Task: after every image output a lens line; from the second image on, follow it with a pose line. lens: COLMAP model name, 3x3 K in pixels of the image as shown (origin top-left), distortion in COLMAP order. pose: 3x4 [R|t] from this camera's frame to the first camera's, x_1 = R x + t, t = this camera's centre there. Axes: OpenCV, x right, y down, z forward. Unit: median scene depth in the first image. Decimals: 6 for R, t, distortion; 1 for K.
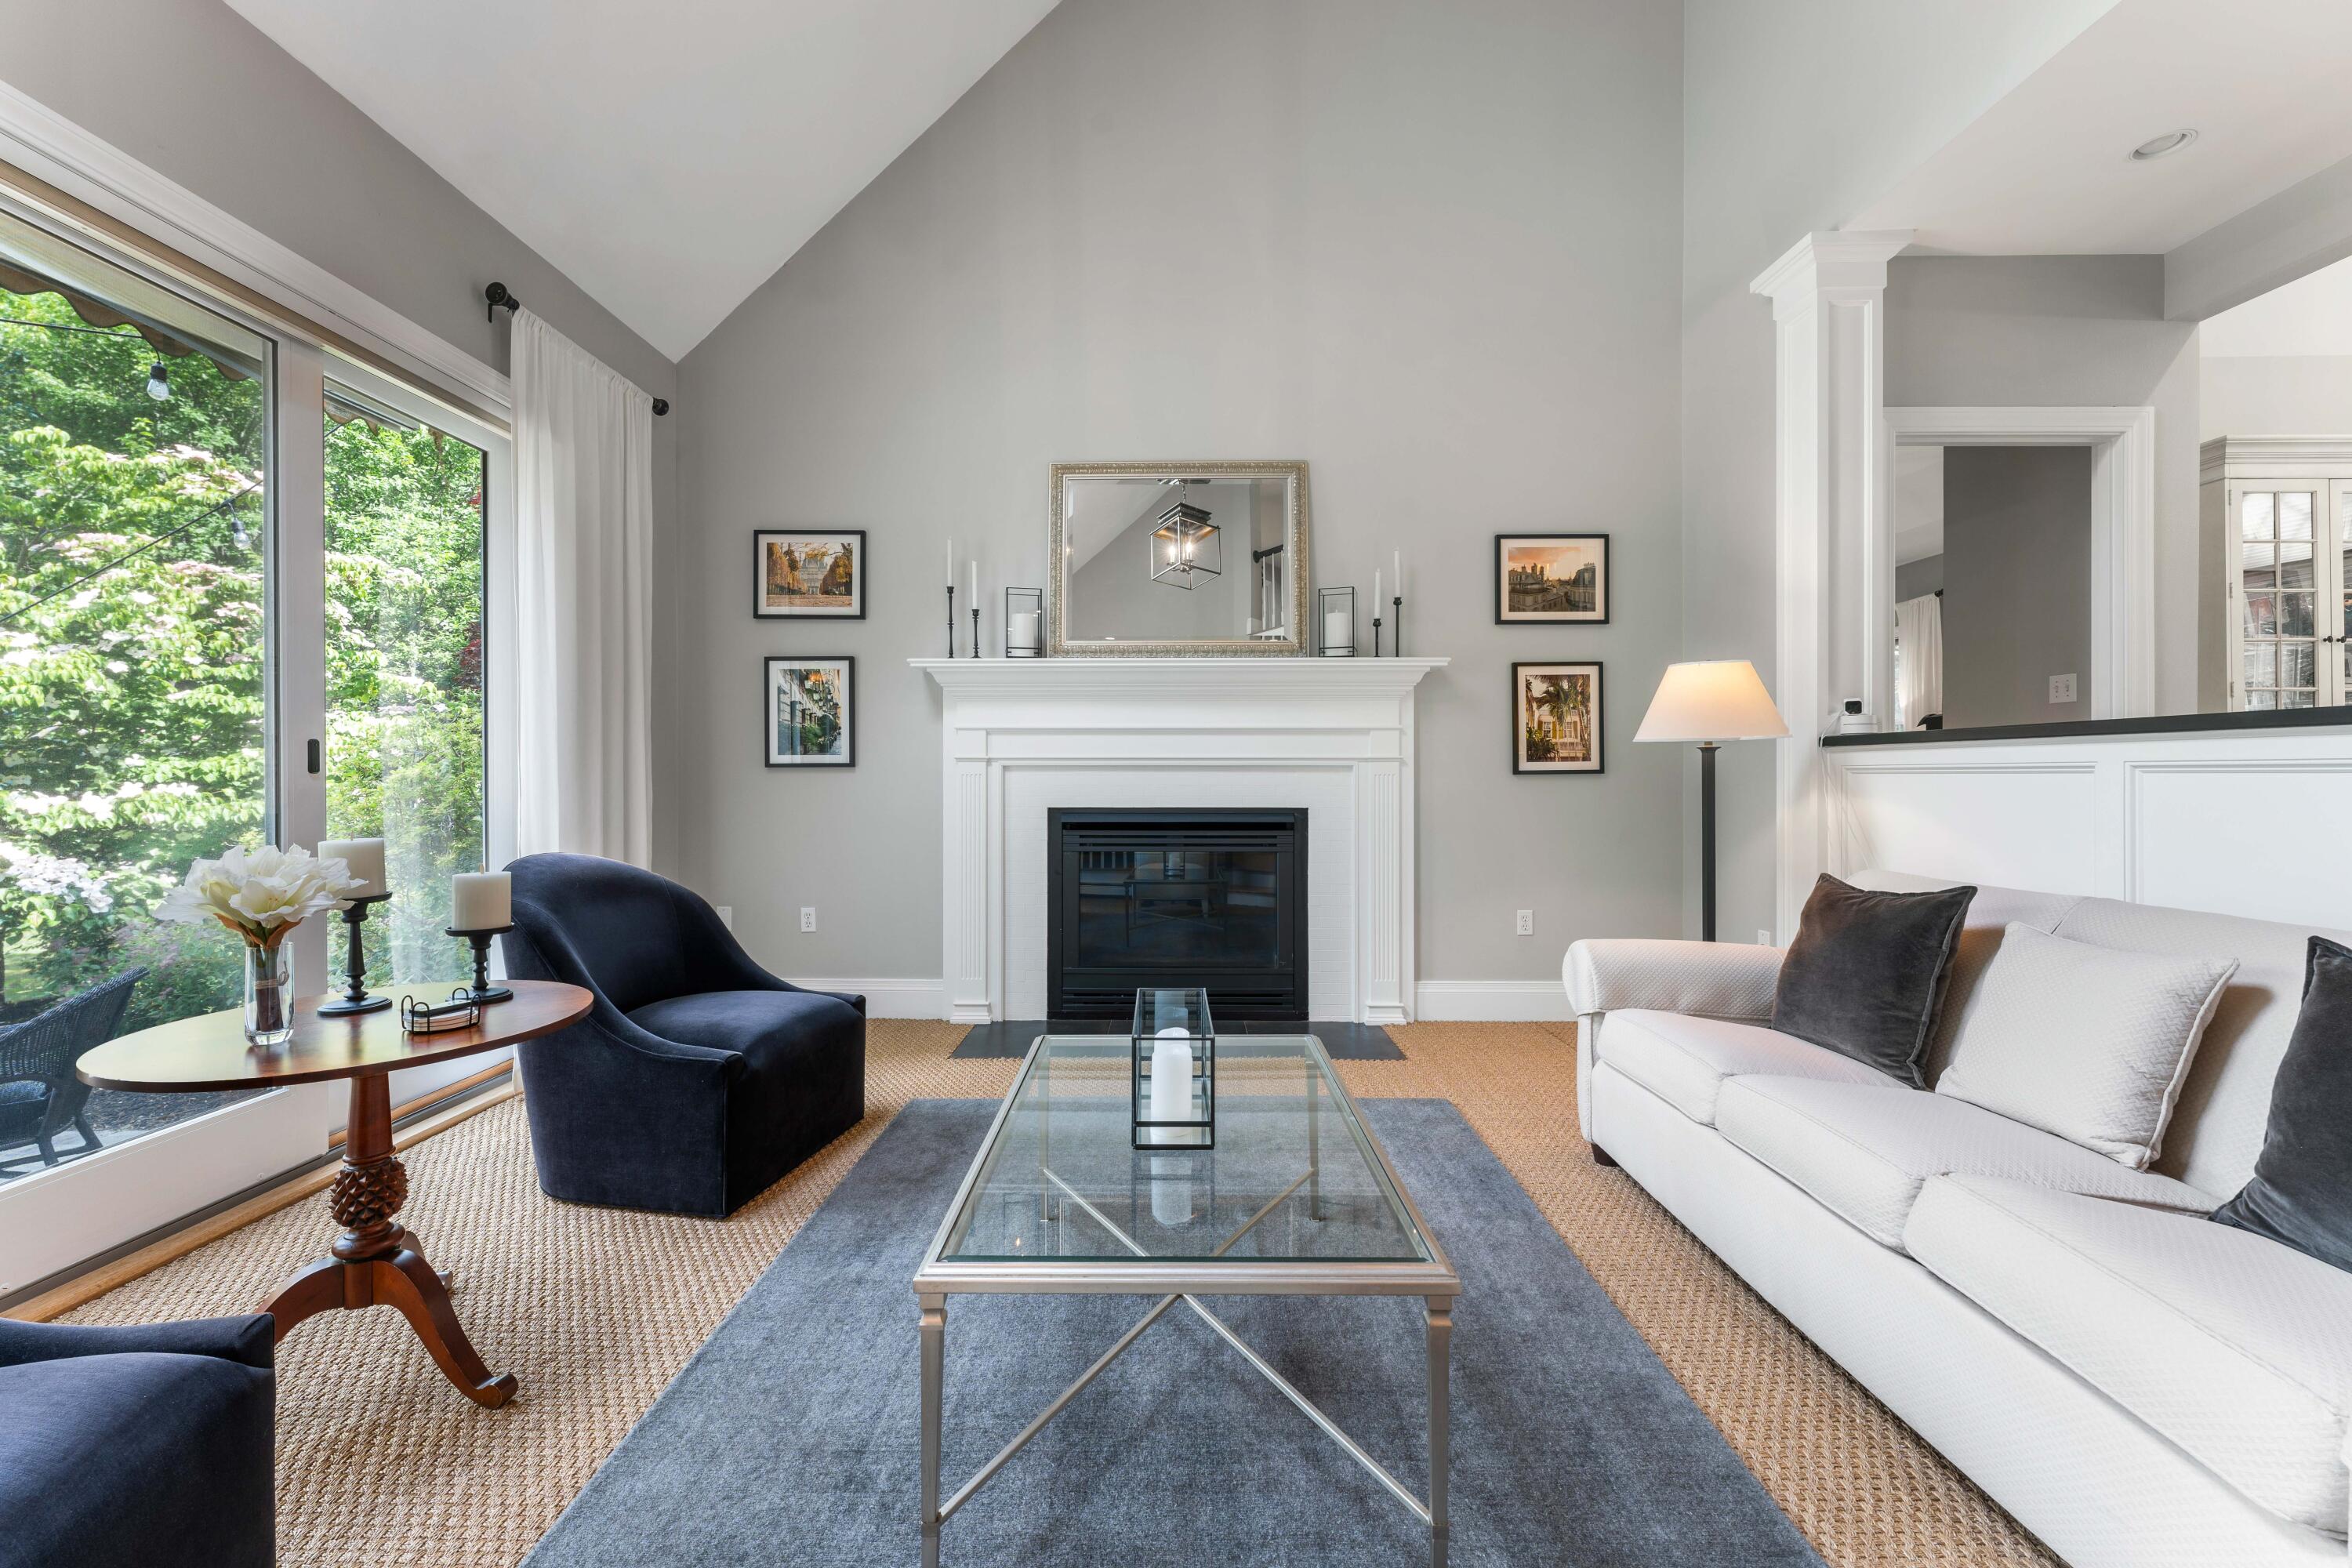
lens RADIAL K [[945.2, 0, 1167.7], [0, 945.2, 768.4], [0, 0, 1]] dist [0.002508, 0.000147]
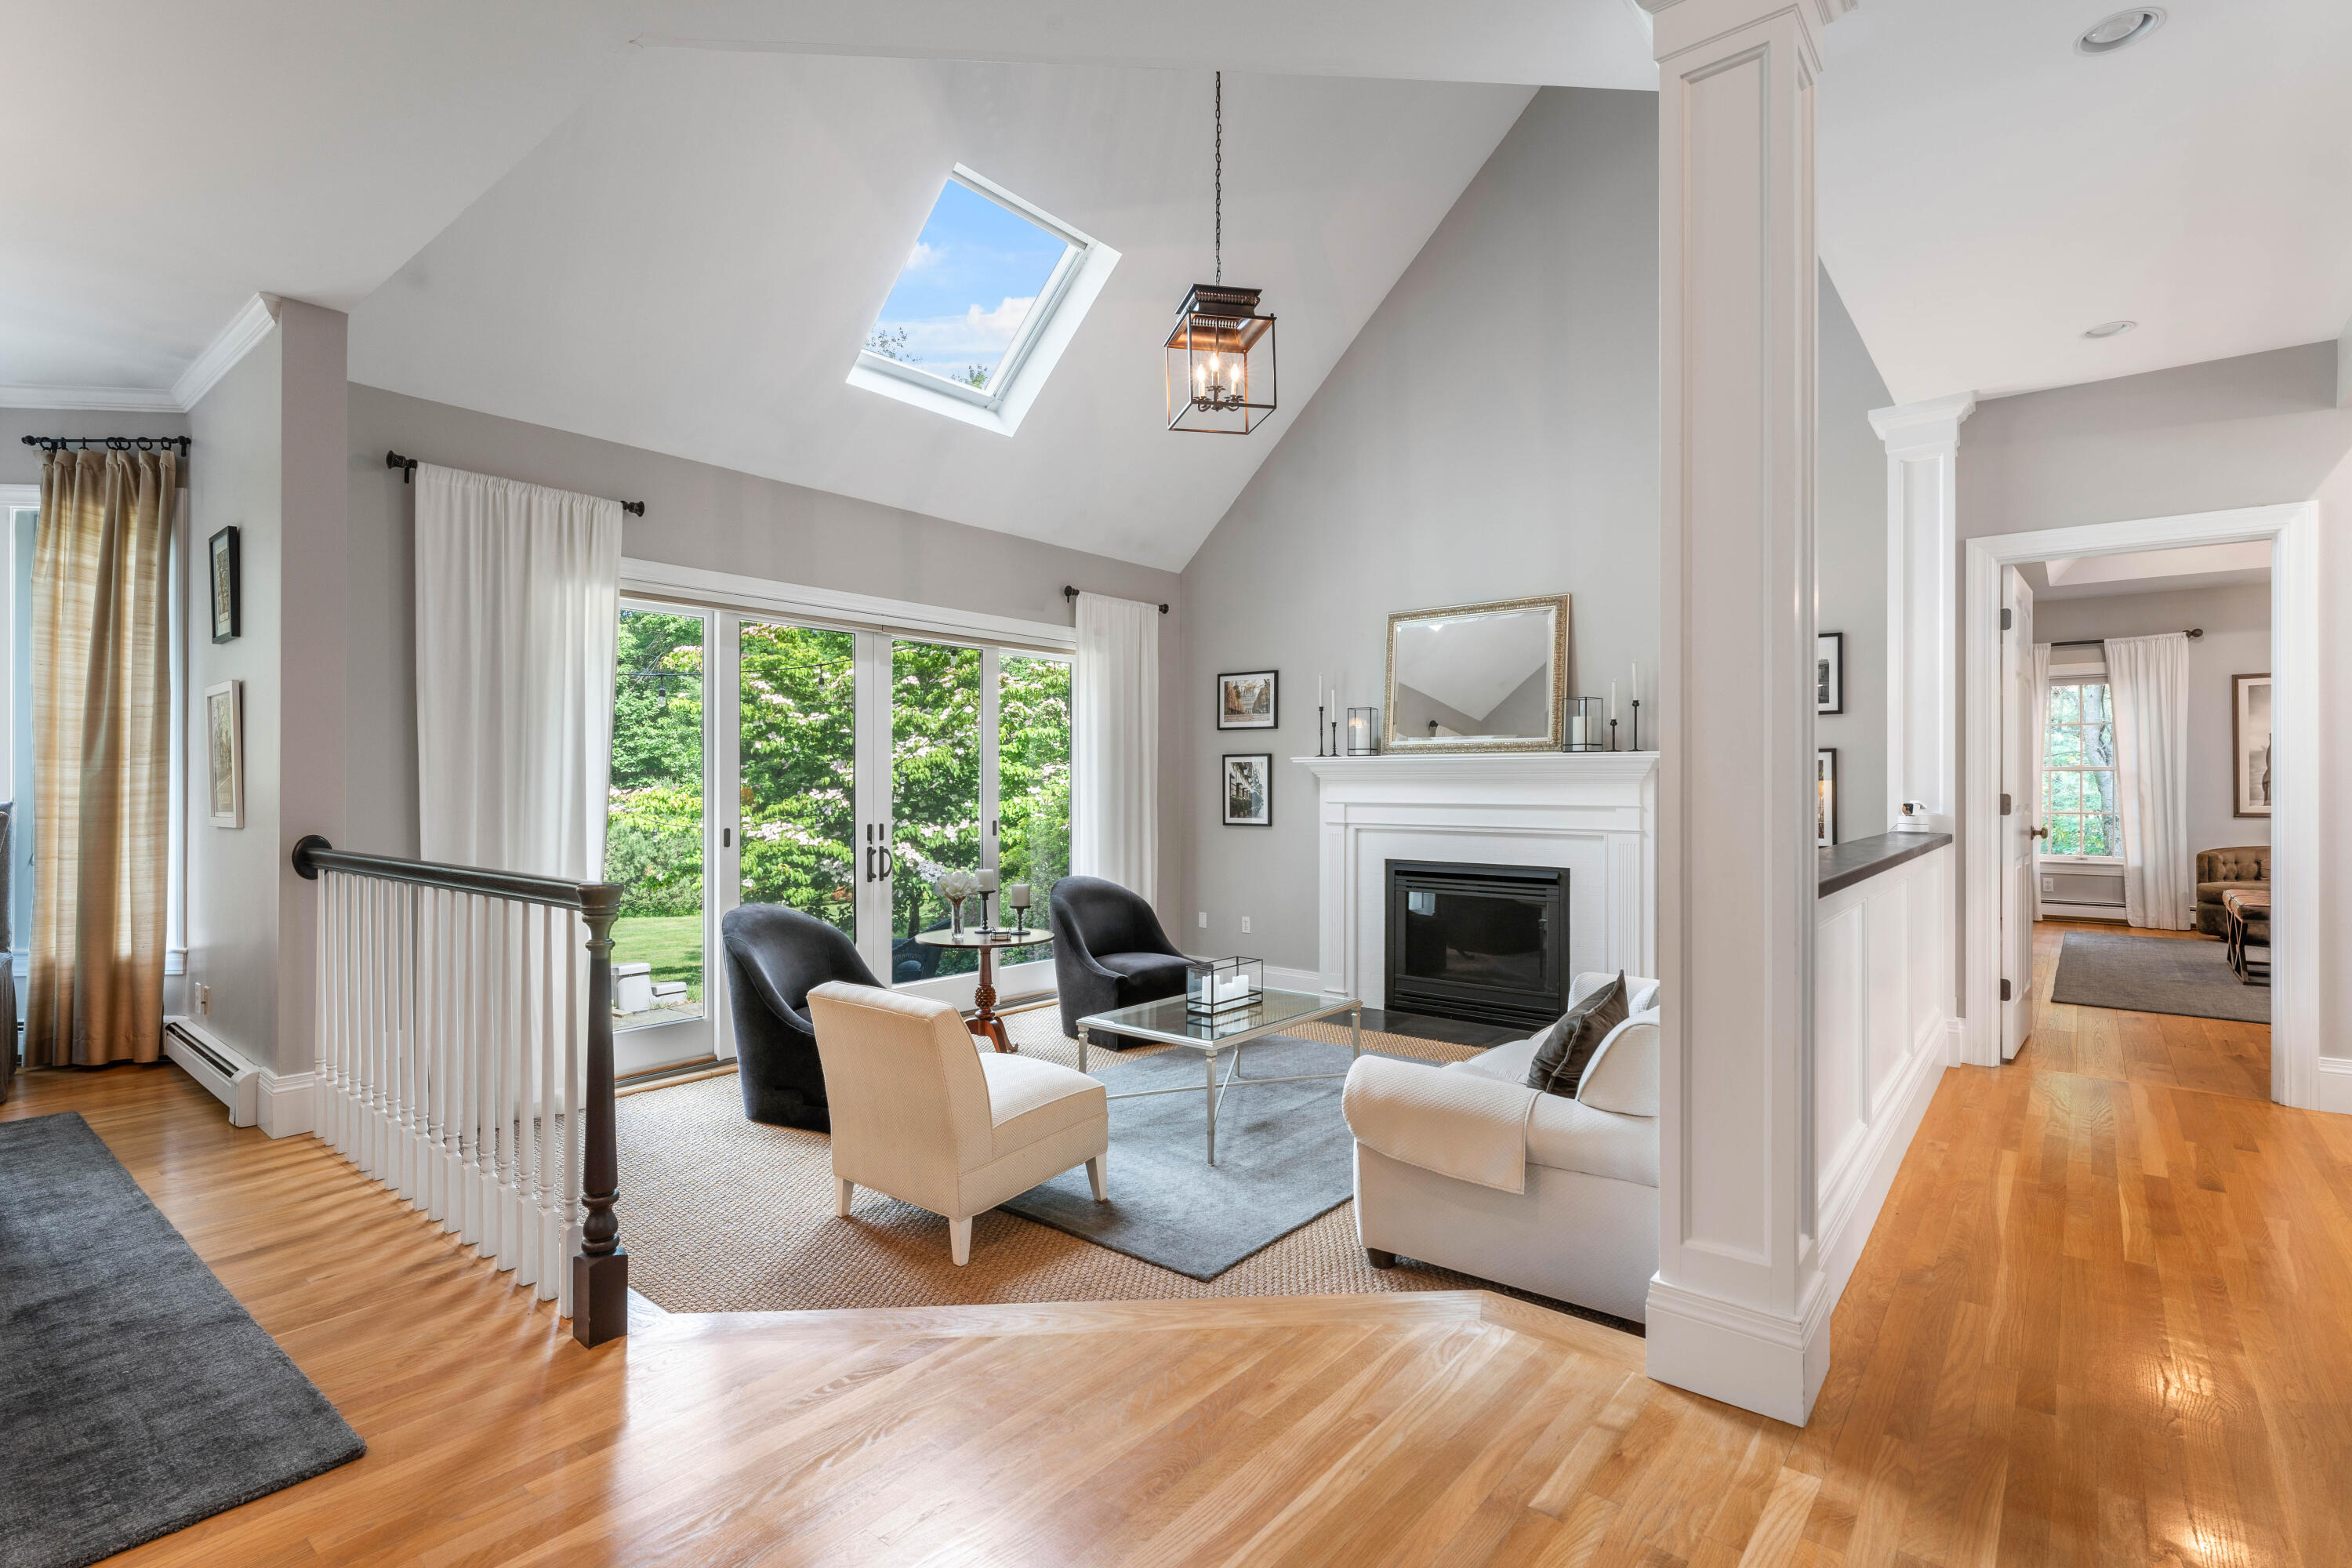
lens RADIAL K [[1115.0, 0, 1186.1], [0, 1115.0, 785.4], [0, 0, 1]] dist [-0.001839, -0.000263]
pose [[0.788742, 0.001908, -0.614721, 0.662851], [0.000642, 0.999992, 0.003927, -0.075566], [0.614724, -0.003492, 0.788735, -0.493767]]
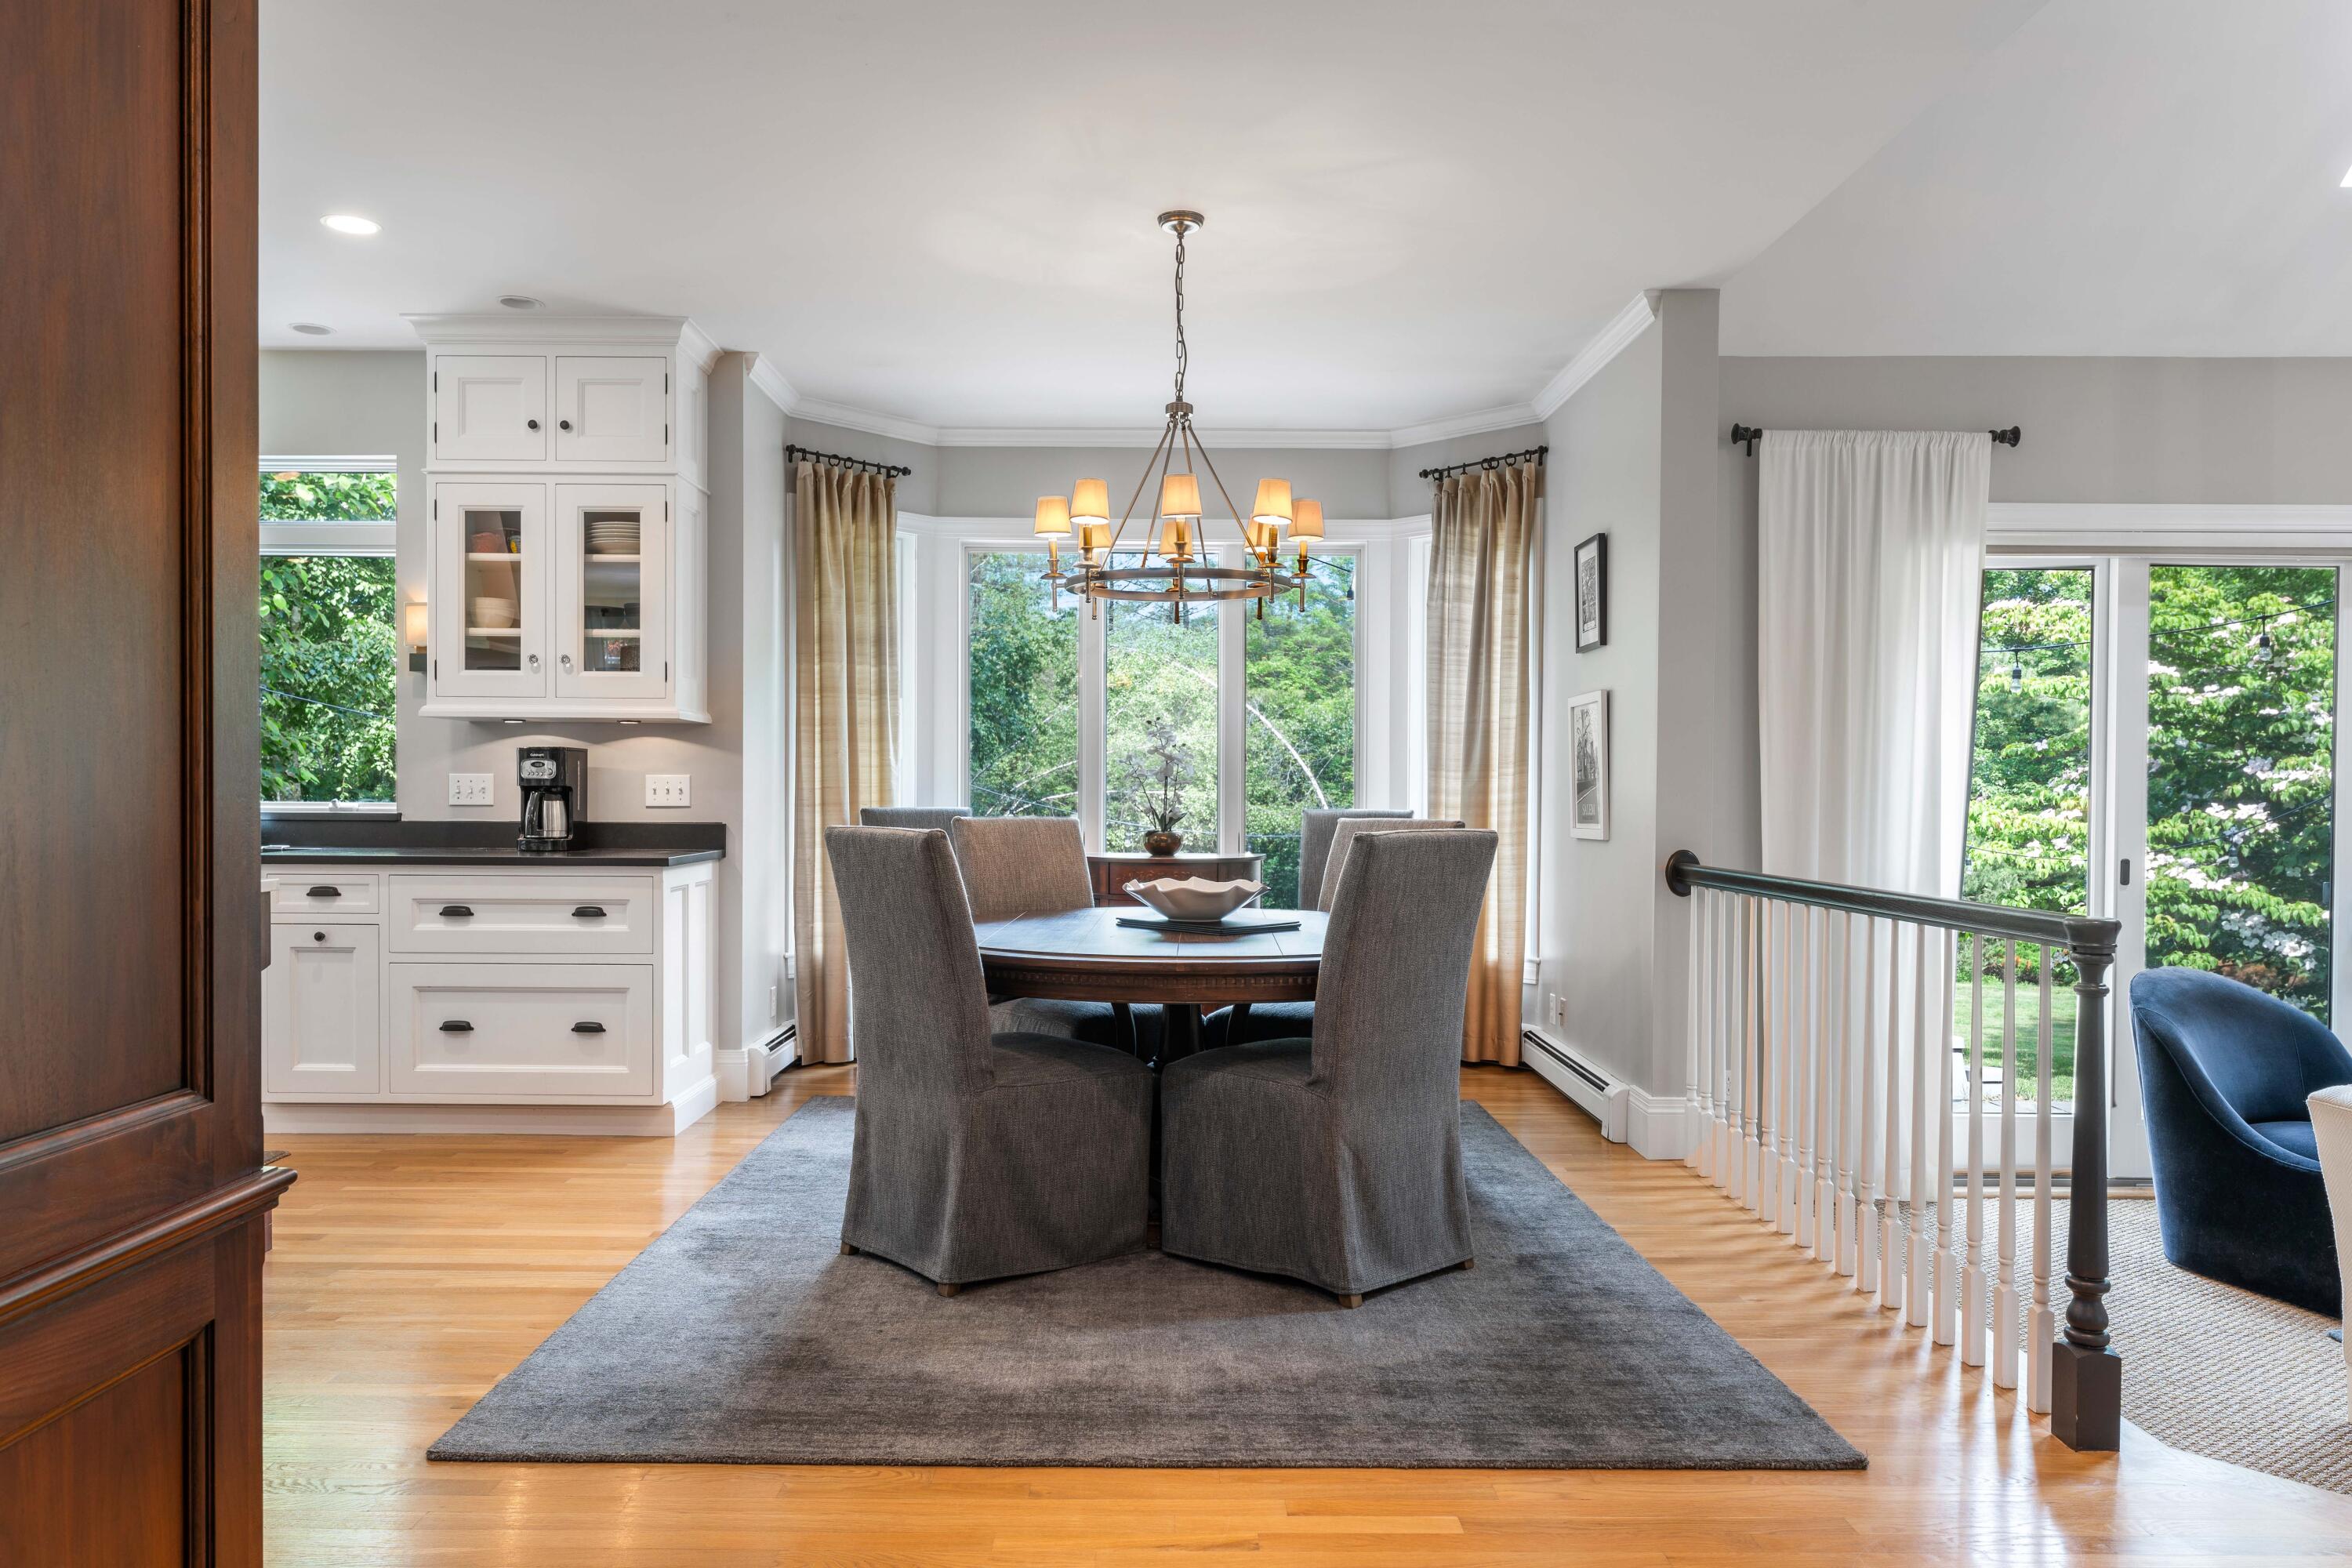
lens RADIAL K [[1564.3, 0, 1143.7], [0, 1564.3, 817.6], [0, 0, 1]] dist [-0.003212, 0.002887]
pose [[0.007272, 0.018827, -0.999796, 0.748358], [-0.001585, 0.999822, 0.018816, -0.078814], [0.999972, 0.001448, 0.007300, -0.636307]]
